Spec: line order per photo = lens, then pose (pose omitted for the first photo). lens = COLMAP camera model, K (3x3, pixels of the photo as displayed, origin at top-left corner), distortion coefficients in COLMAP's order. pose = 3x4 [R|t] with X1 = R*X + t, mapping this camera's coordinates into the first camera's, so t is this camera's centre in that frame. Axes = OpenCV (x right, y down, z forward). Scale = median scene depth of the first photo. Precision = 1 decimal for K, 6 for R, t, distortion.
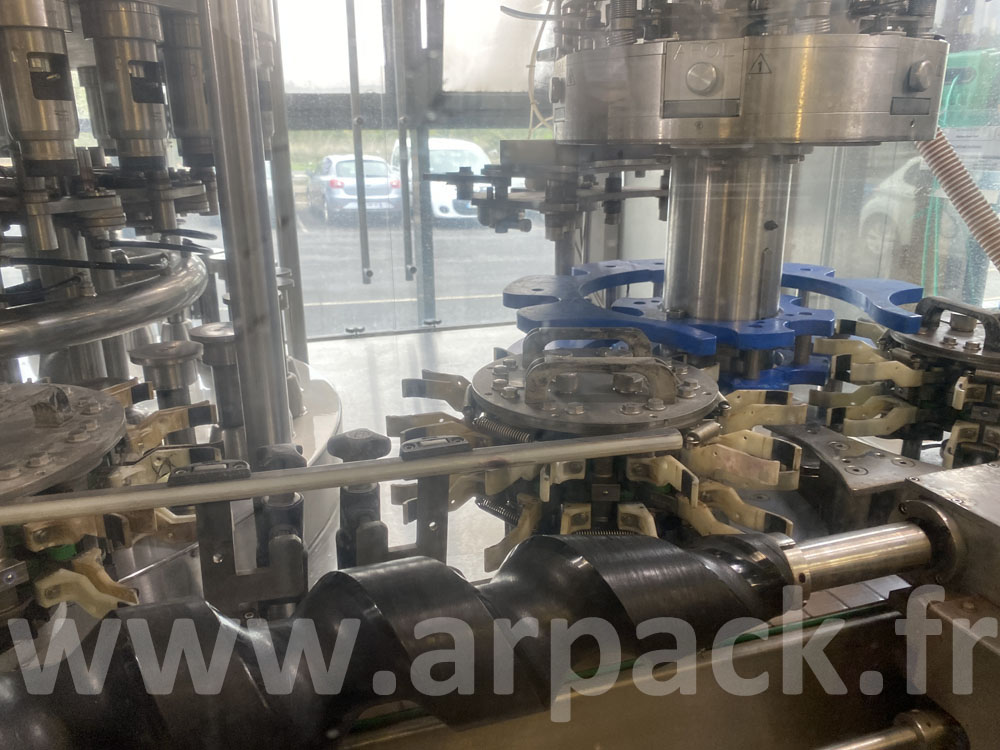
lens RADIAL K [[777.4, 0, 500.0], [0, 777.4, 375.0], [0, 0, 1]] dist [0.005510, 0.002542]
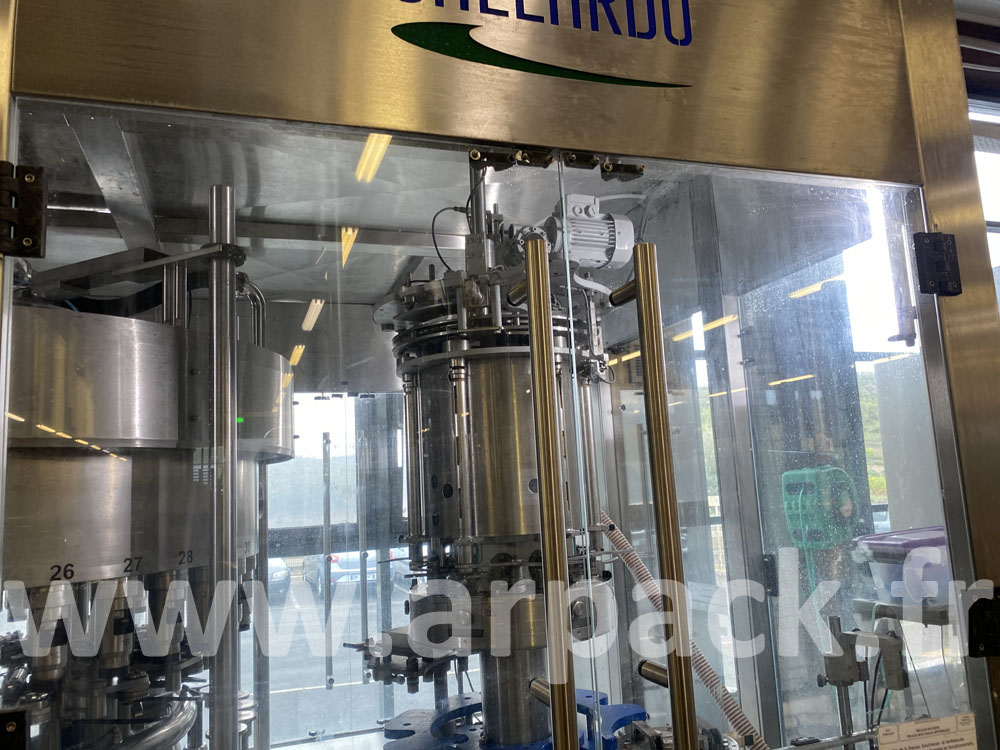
lens RADIAL K [[777.4, 0, 500.0], [0, 777.4, 375.0], [0, 0, 1]] dist [0.005510, 0.002542]
pose [[0.998262, -0.055880, 0.018699, 0.181589], [0.058503, 0.901909, -0.427946, -0.046389], [0.007049, 0.428297, 0.903611, -0.541299]]
